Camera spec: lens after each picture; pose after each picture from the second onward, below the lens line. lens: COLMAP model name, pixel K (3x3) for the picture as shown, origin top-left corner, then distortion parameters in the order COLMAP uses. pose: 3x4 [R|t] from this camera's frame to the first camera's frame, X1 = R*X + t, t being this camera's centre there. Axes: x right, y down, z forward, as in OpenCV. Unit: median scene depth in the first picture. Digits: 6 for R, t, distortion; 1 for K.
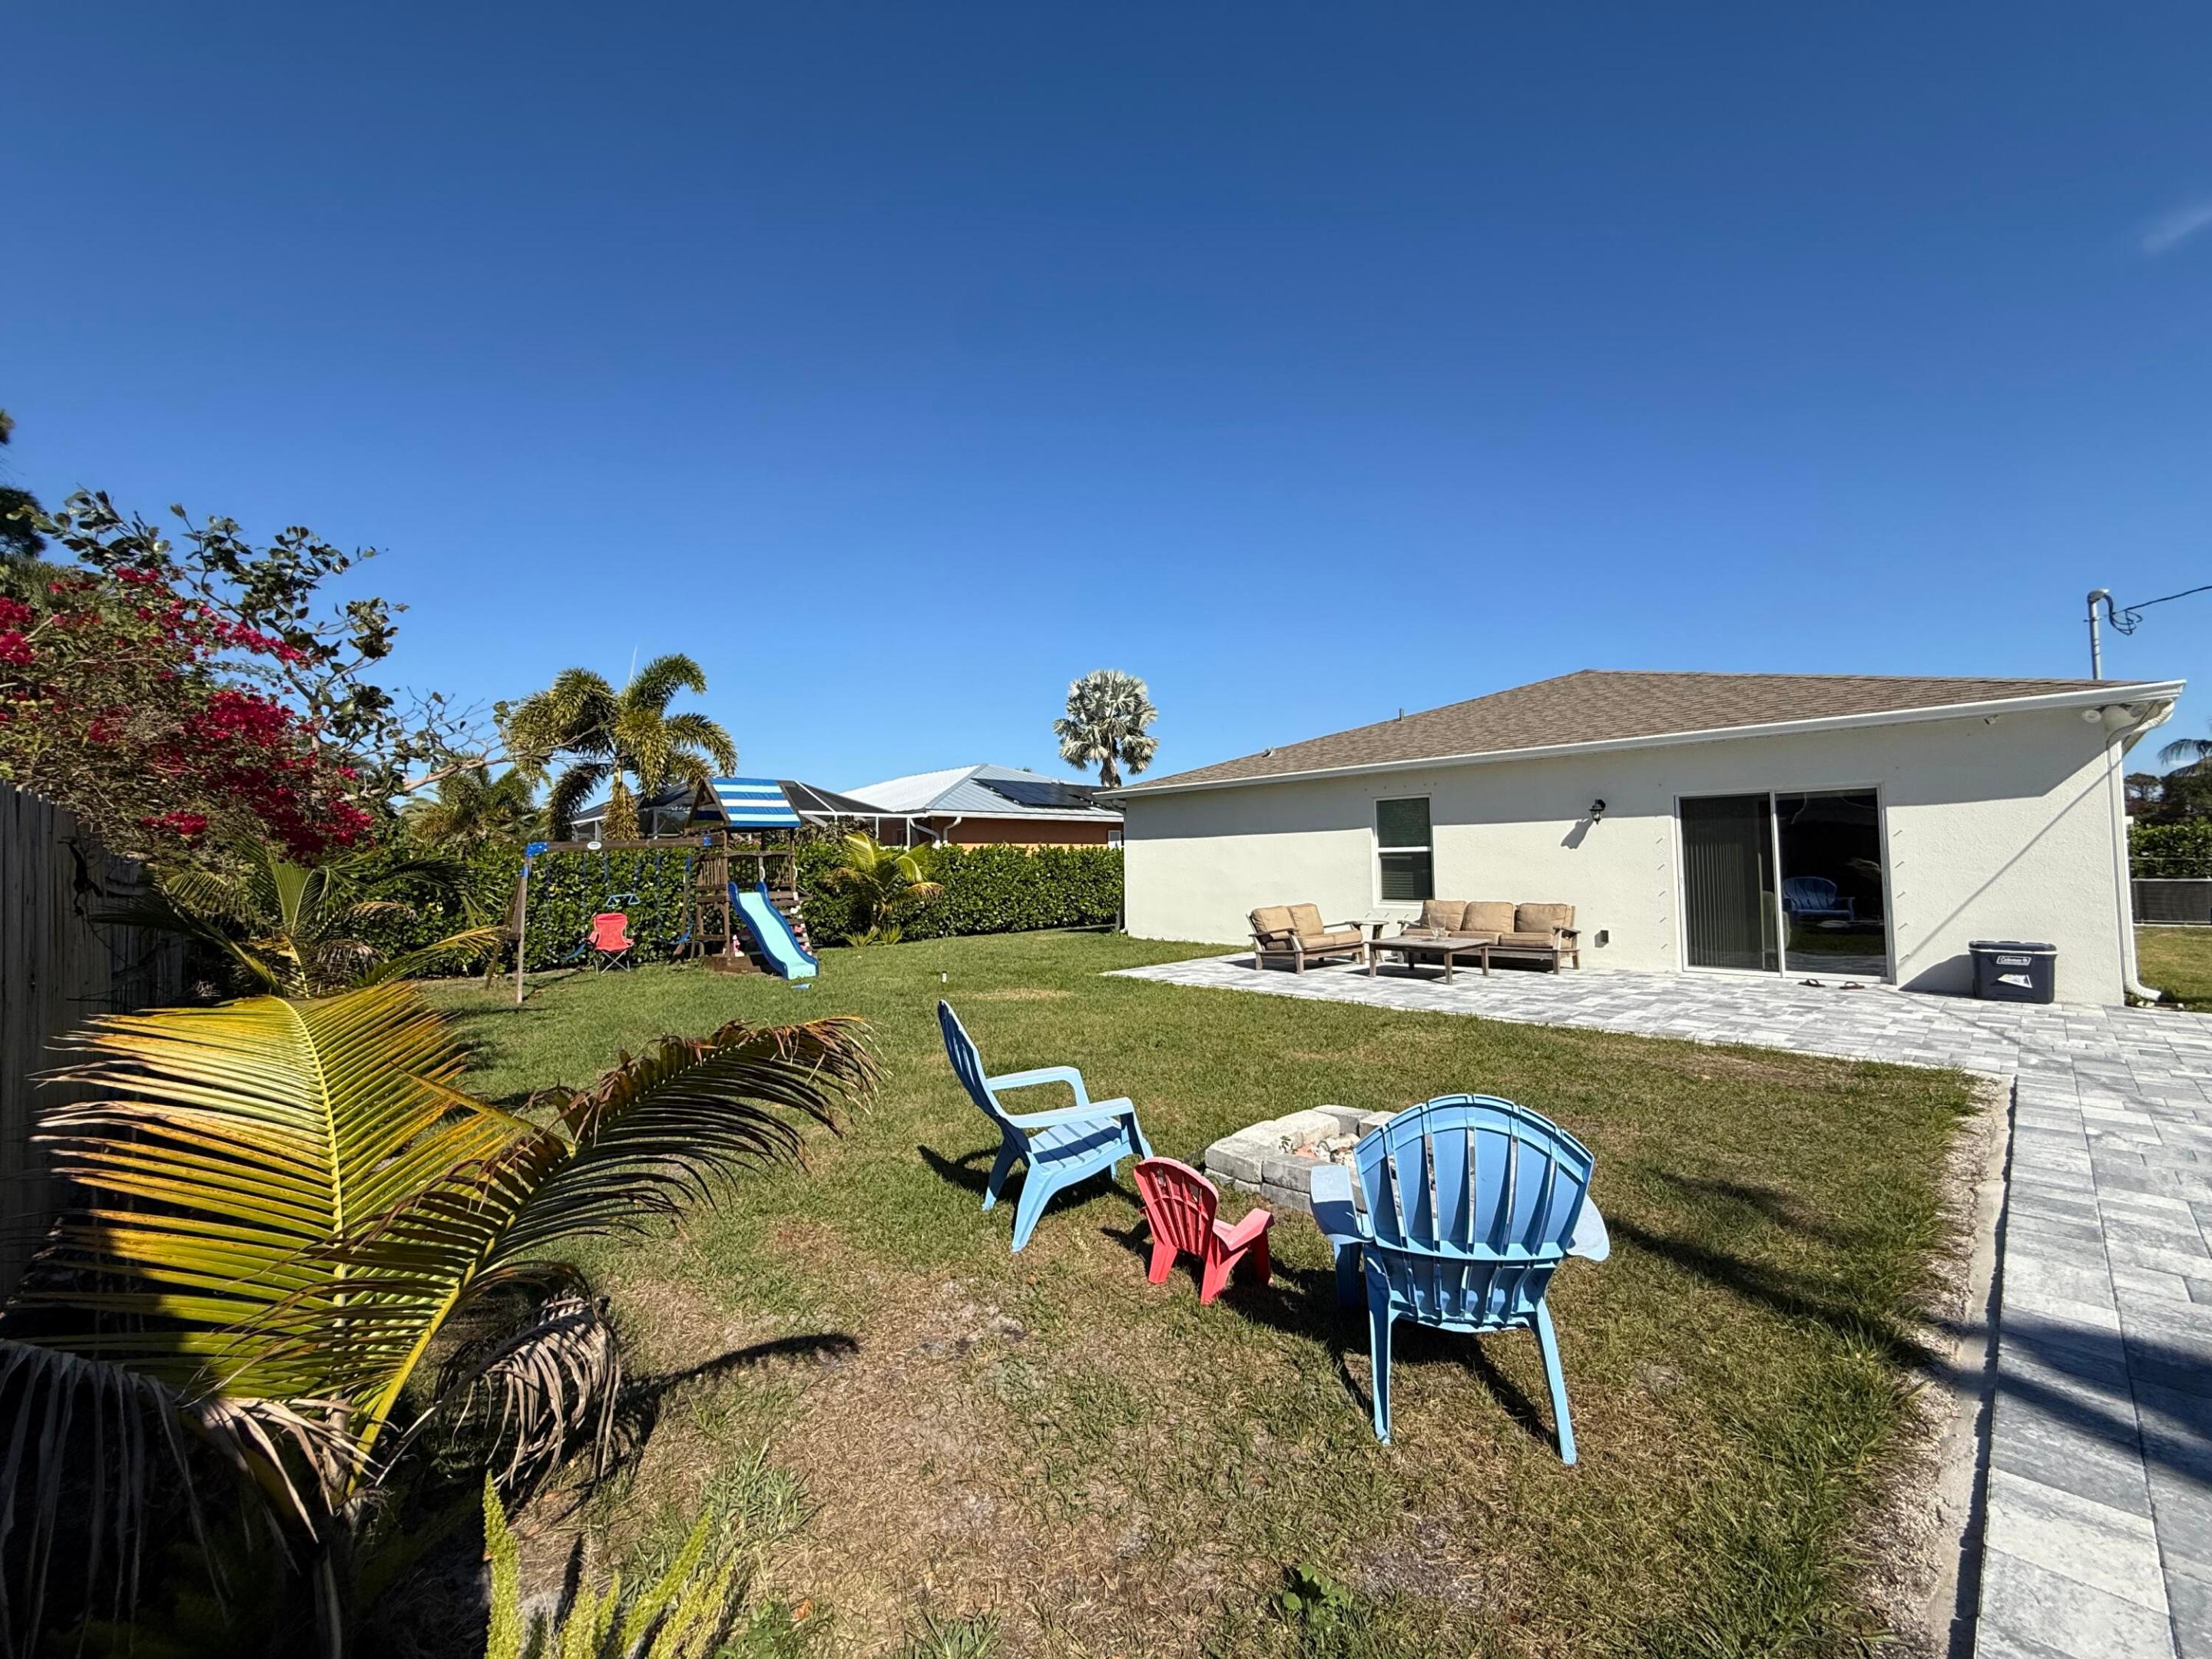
lens RADIAL K [[880.3, 0, 1101.8], [0, 880.3, 836.3], [0, 0, 1]] dist [-0.002456, 0.001039]
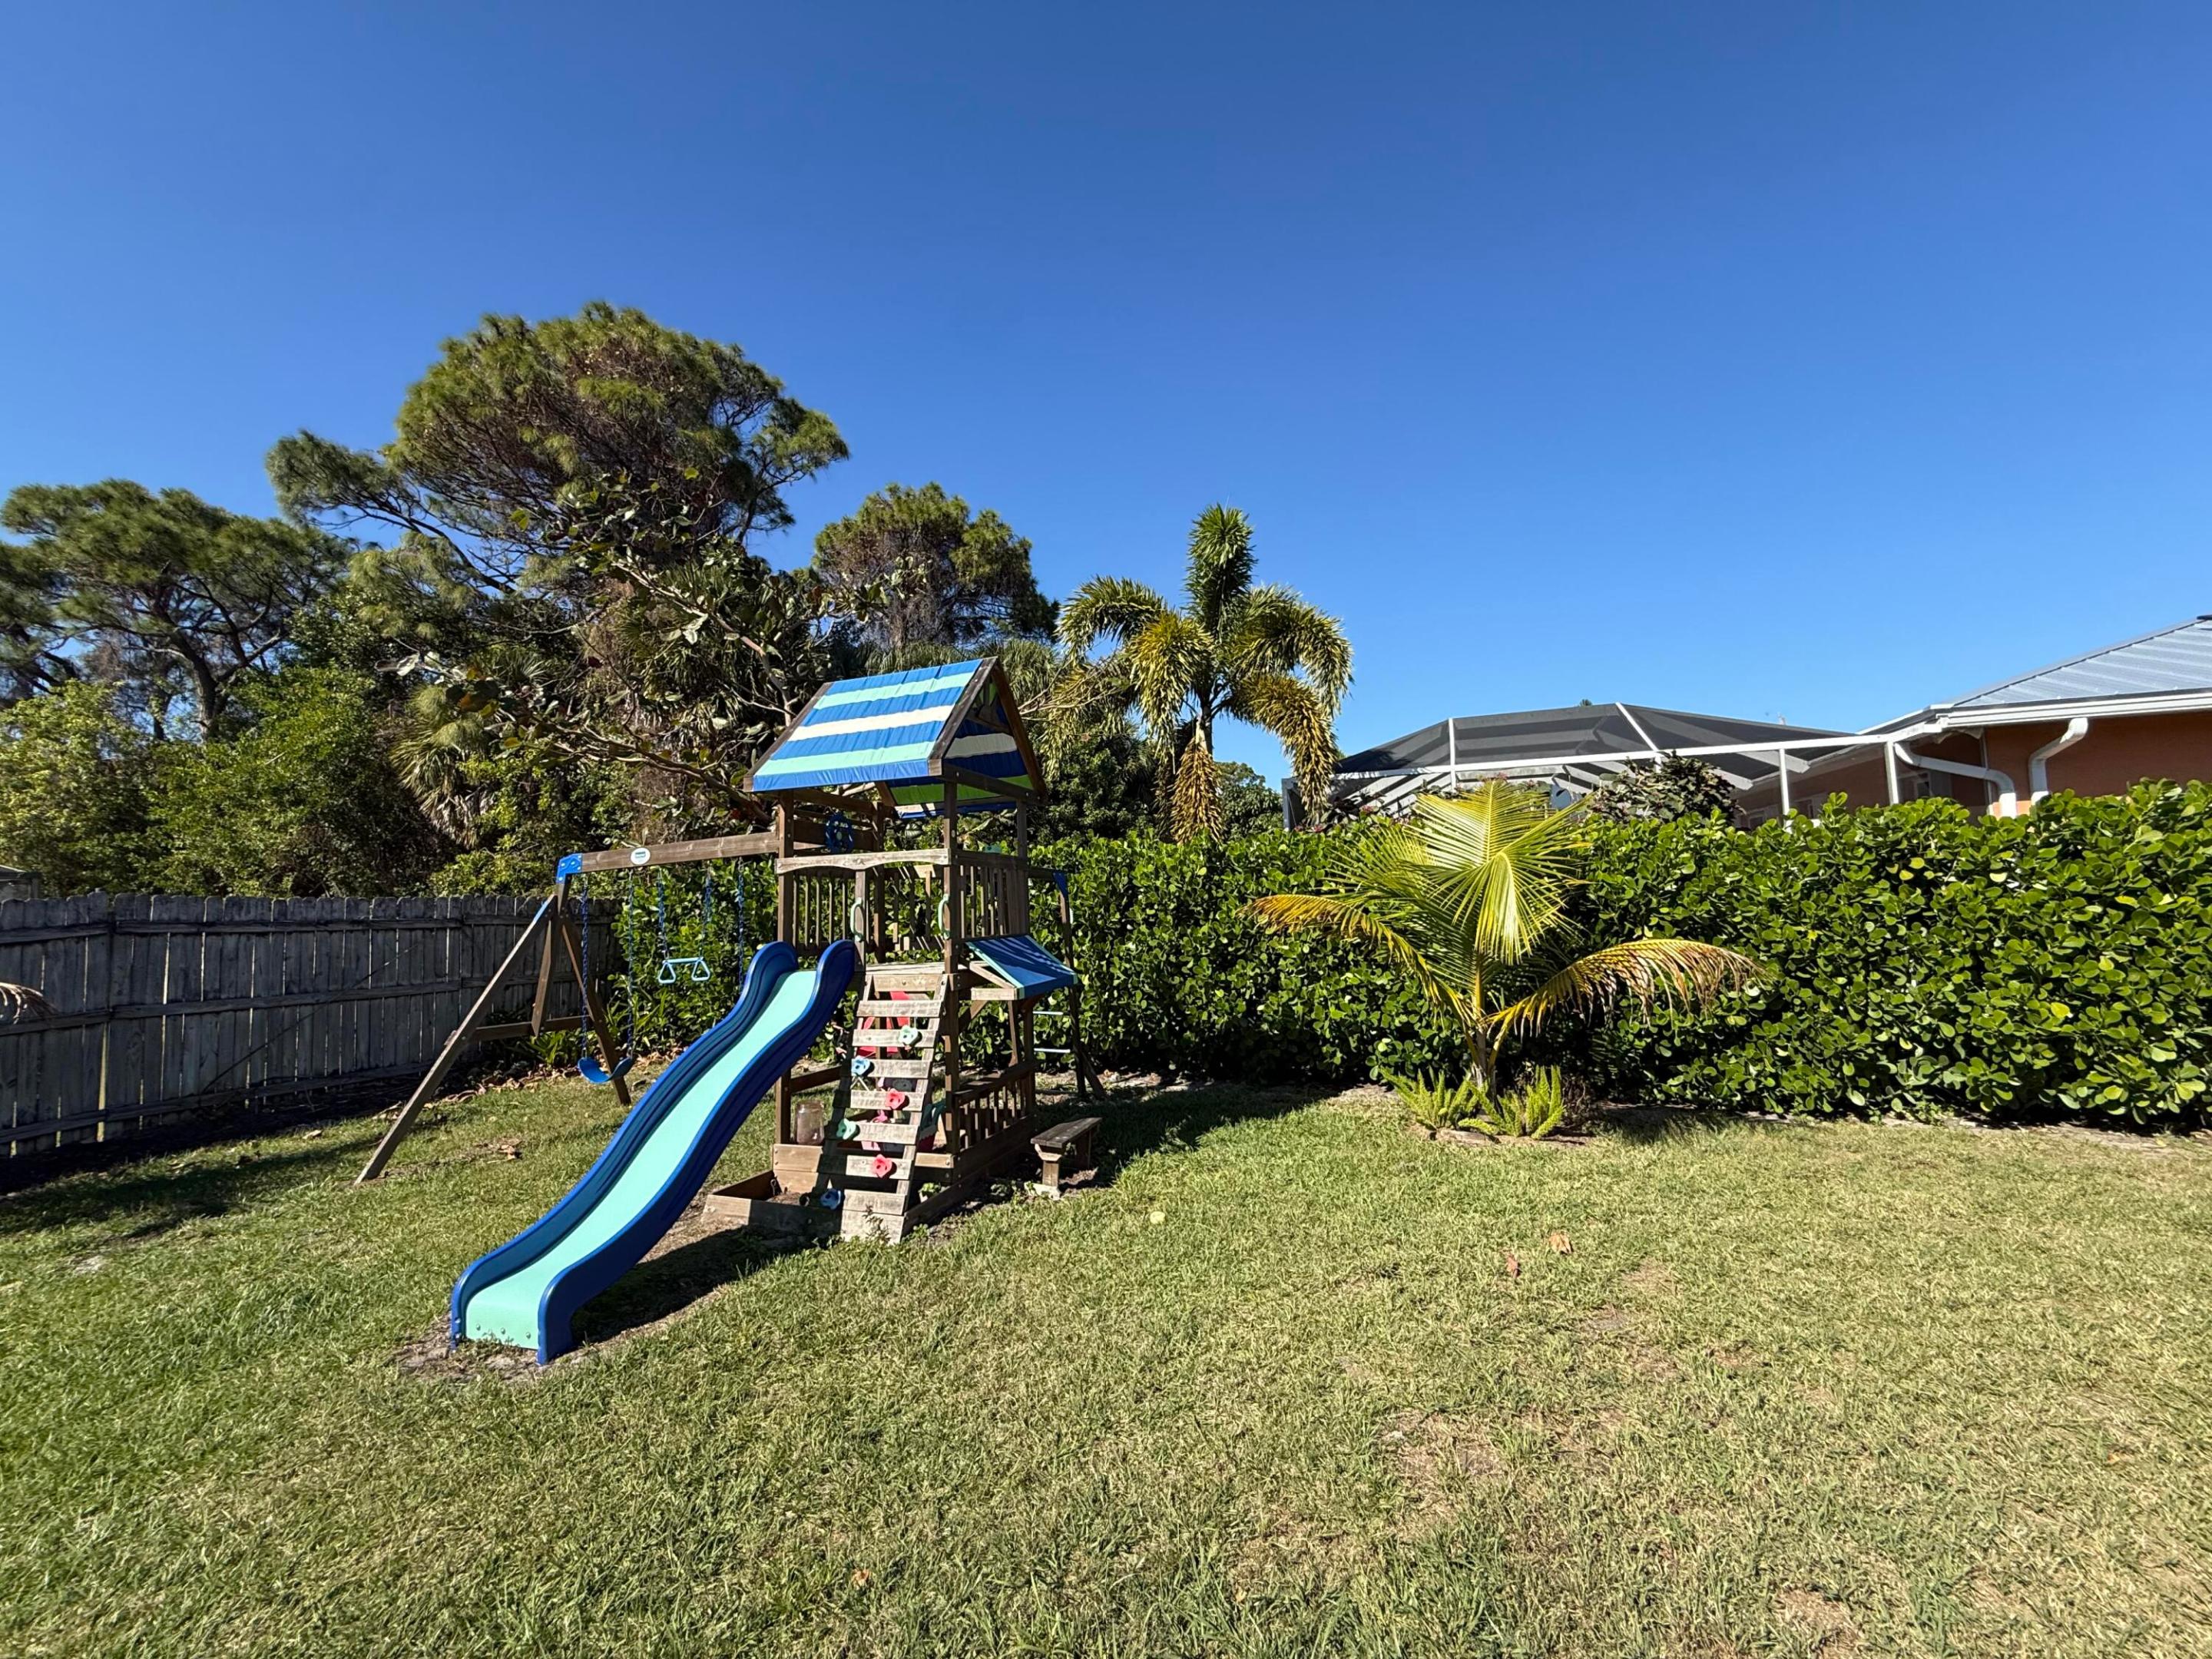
lens RADIAL K [[880.3, 0, 1098.4], [0, 880.3, 819.2], [0, 0, 1]] dist [-0.002456, 0.001039]
pose [[0.404526, -0.069587, -0.911875, -0.014172], [0.055832, 0.997120, -0.051324, 0.024283], [0.912821, -0.030150, 0.407246, 0.917056]]
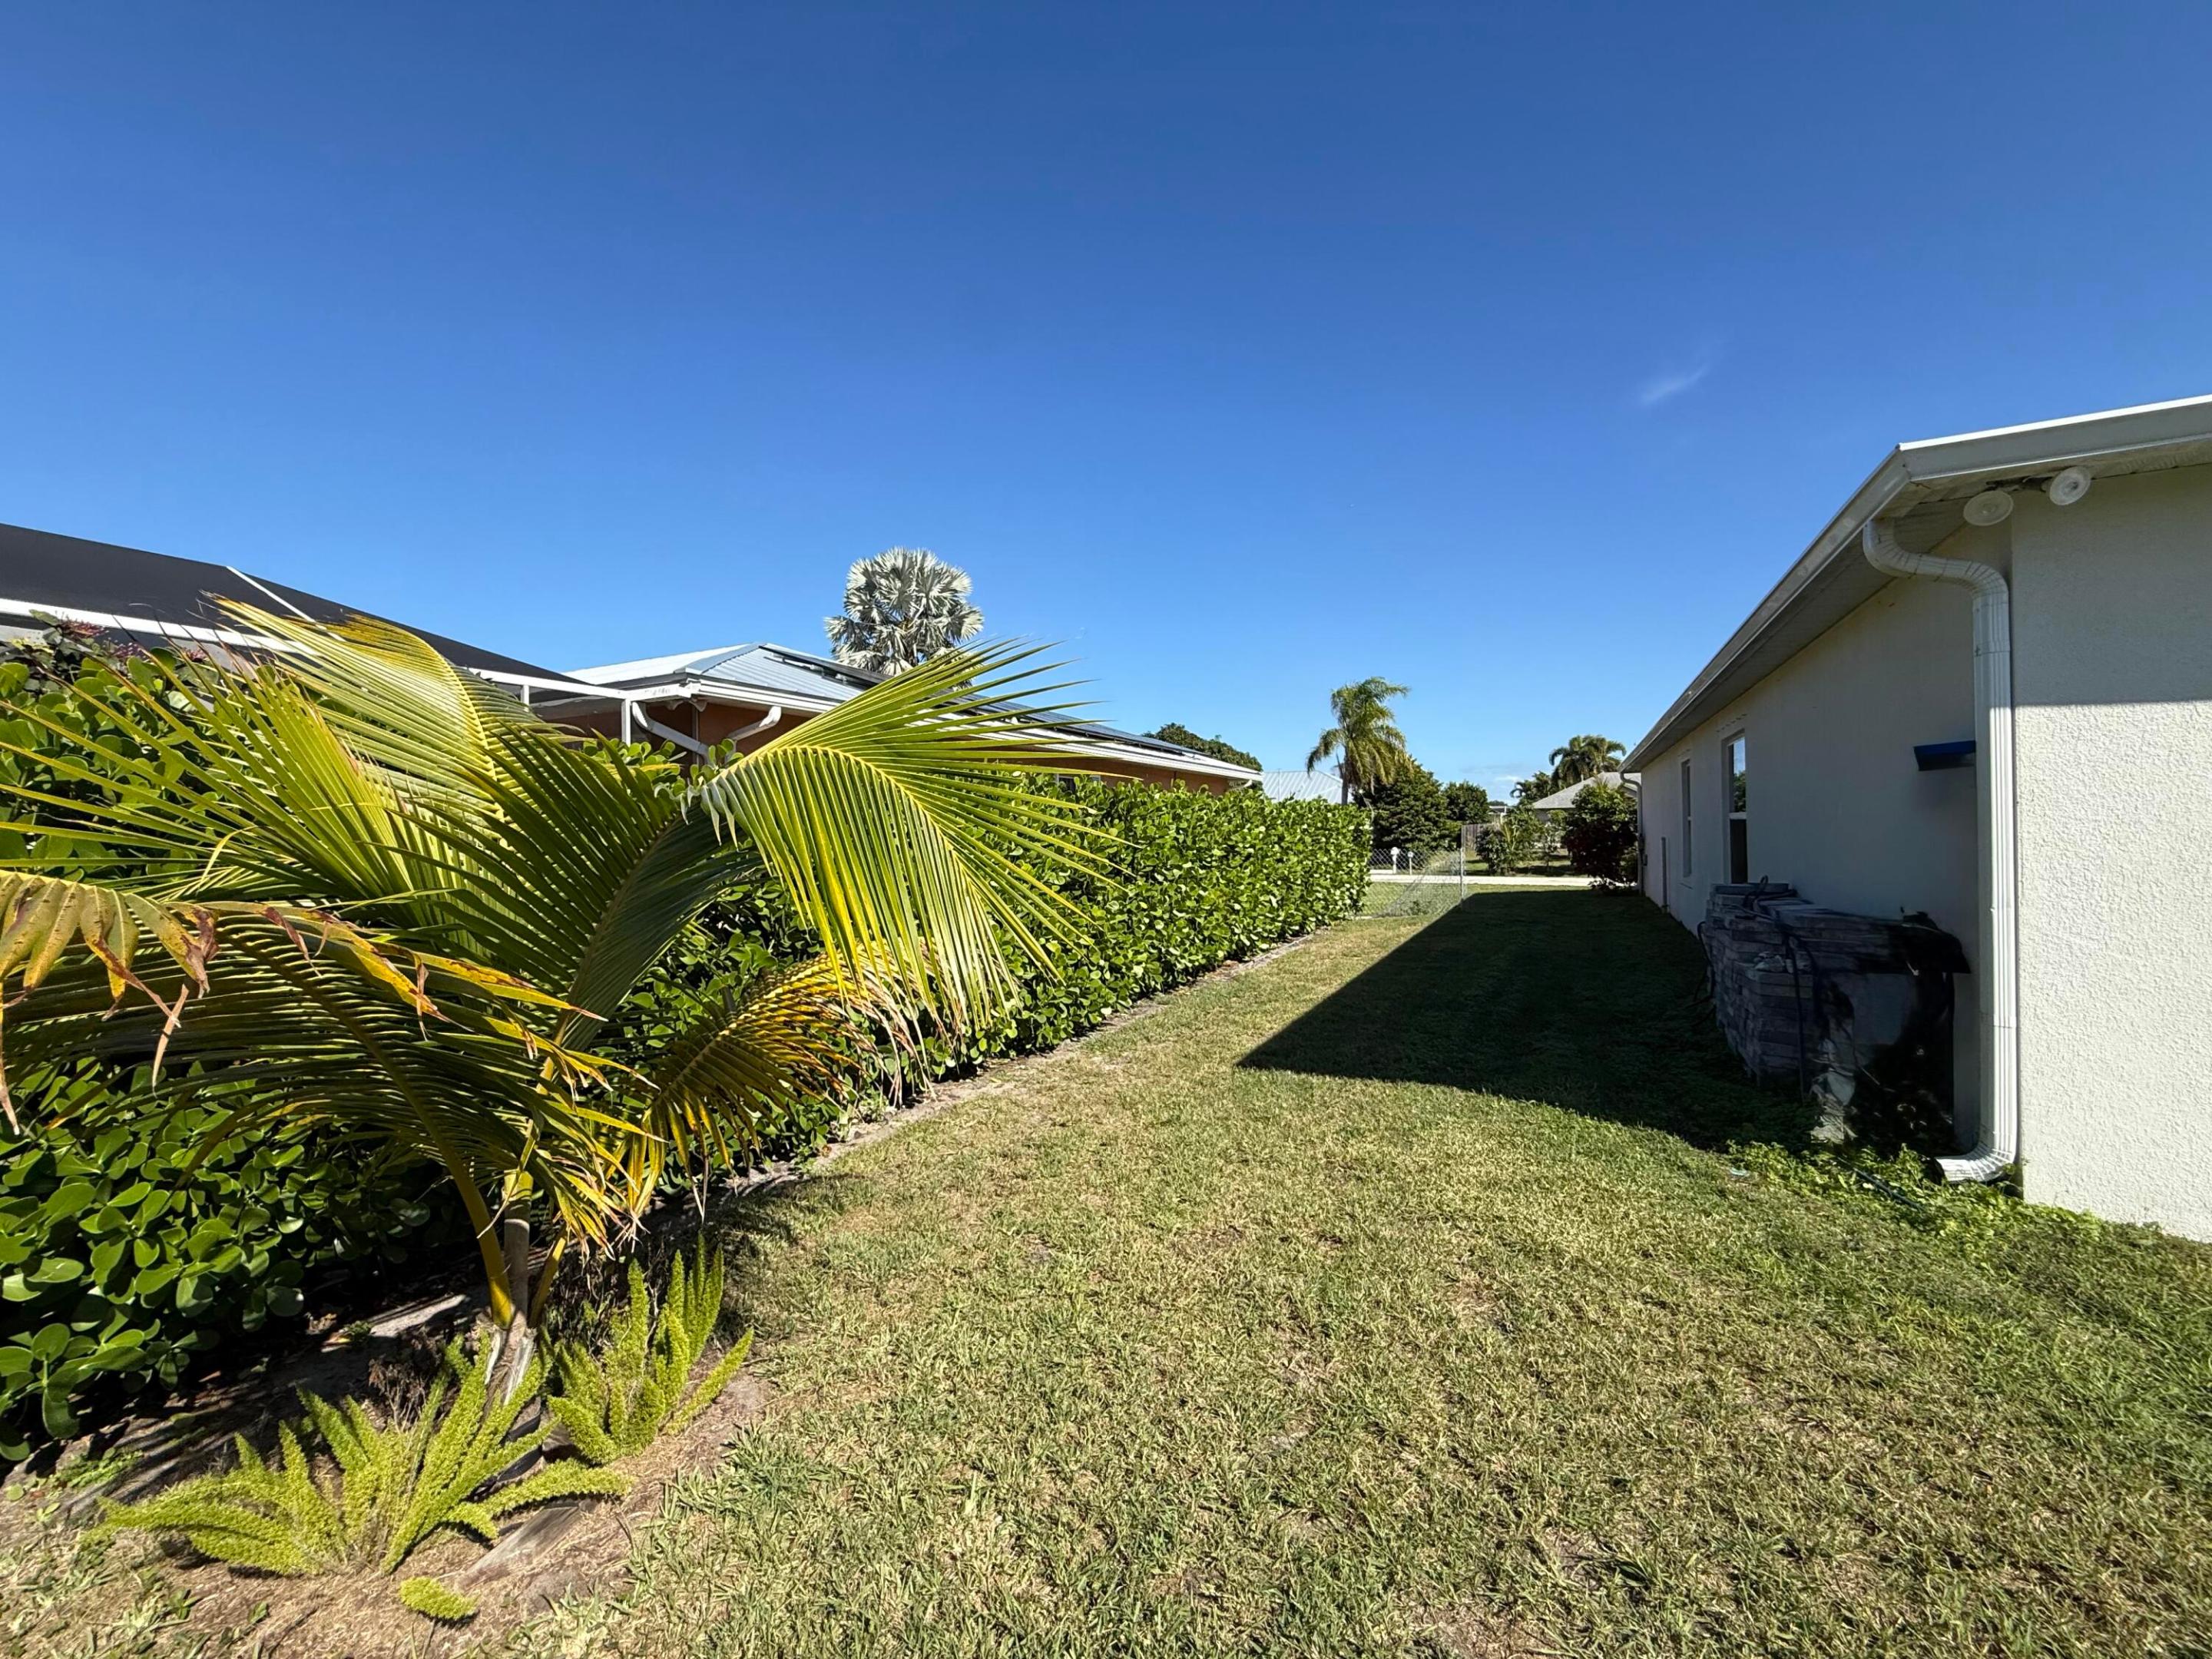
lens RADIAL K [[880.3, 0, 1102.7], [0, 880.3, 825.7], [0, 0, 1]] dist [-0.002456, 0.001039]
pose [[0.944386, 0.007545, 0.328752, -0.273196], [-0.014840, 0.999696, 0.019686, 0.035733], [-0.328504, -0.023470, 0.944211, 1.060338]]
